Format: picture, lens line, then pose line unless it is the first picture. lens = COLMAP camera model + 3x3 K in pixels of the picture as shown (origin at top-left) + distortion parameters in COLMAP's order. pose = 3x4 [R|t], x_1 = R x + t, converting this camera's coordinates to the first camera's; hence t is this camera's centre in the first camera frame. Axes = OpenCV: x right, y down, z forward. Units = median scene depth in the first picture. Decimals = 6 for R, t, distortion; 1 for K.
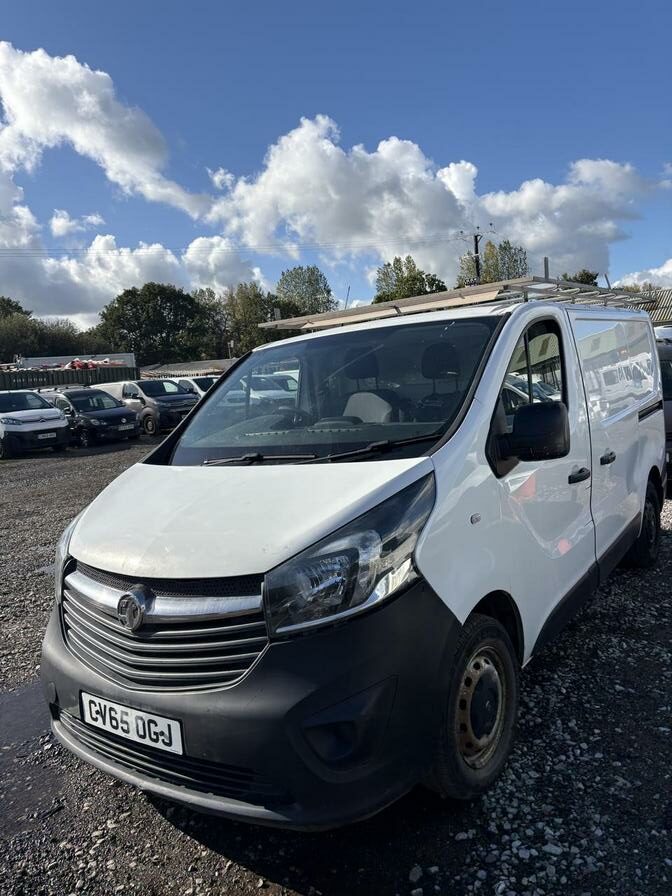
lens RADIAL K [[692.0, 0, 336.0], [0, 692.0, 448.0], [0, 0, 1]] dist [0.014275, 0.006754]
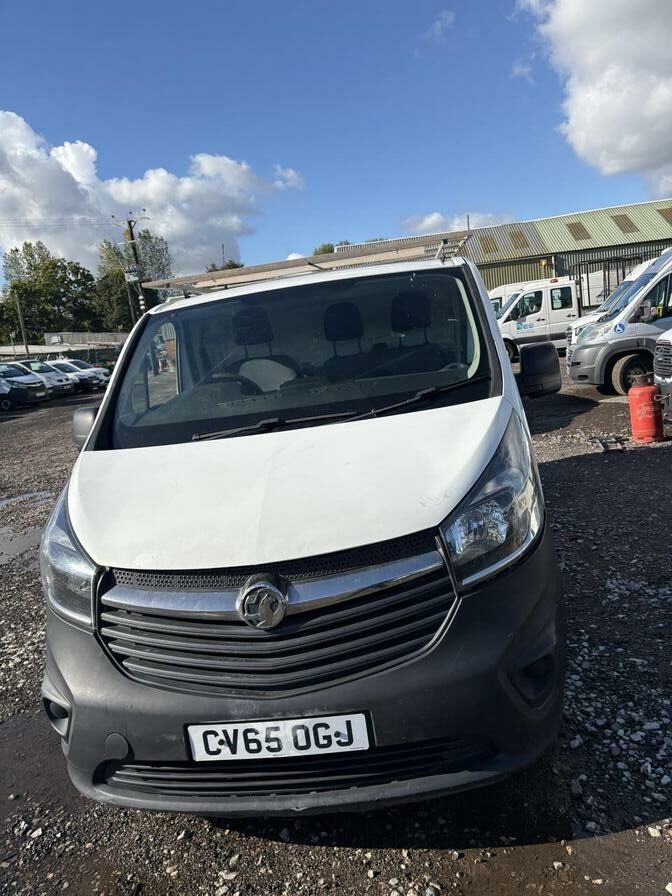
lens RADIAL K [[686.6, 0, 335.5], [0, 686.6, 467.1], [0, 0, 1]] dist [0.027826, 0.002372]
pose [[0.869112, -0.123958, 0.478830, -0.029632], [0.106310, 0.992277, 0.063917, 0.001361], [-0.483055, -0.004647, 0.875578, 0.012221]]
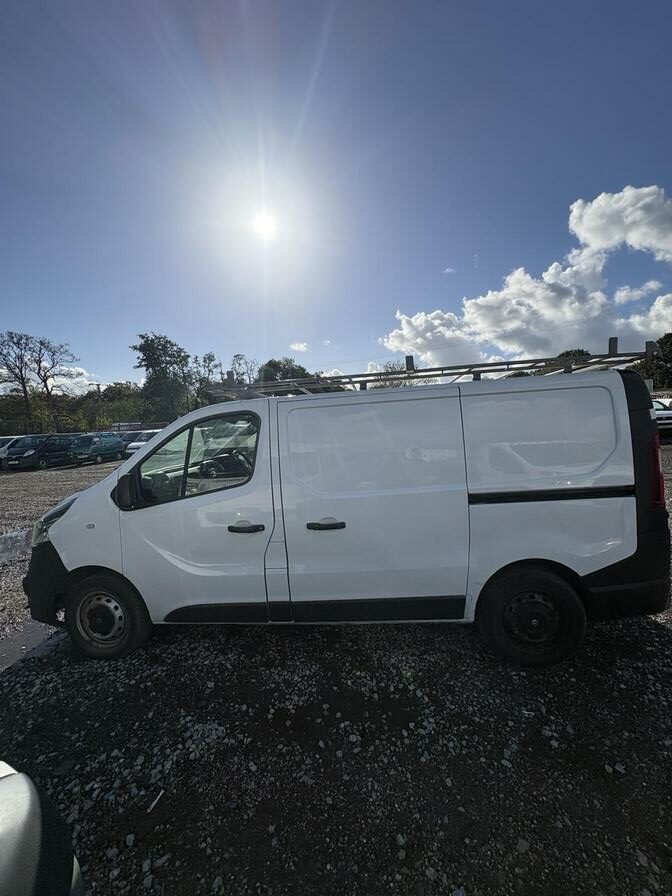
lens RADIAL K [[357.2, 0, 335.0], [0, 357.2, 447.6], [0, 0, 1]] dist [-0.001238, 0.000183]
pose [[0.471721, 0.103470, -0.875656, 0.075943], [-0.060021, 0.994556, 0.085185, -0.014056], [0.879703, 0.012374, 0.475363, 0.060045]]
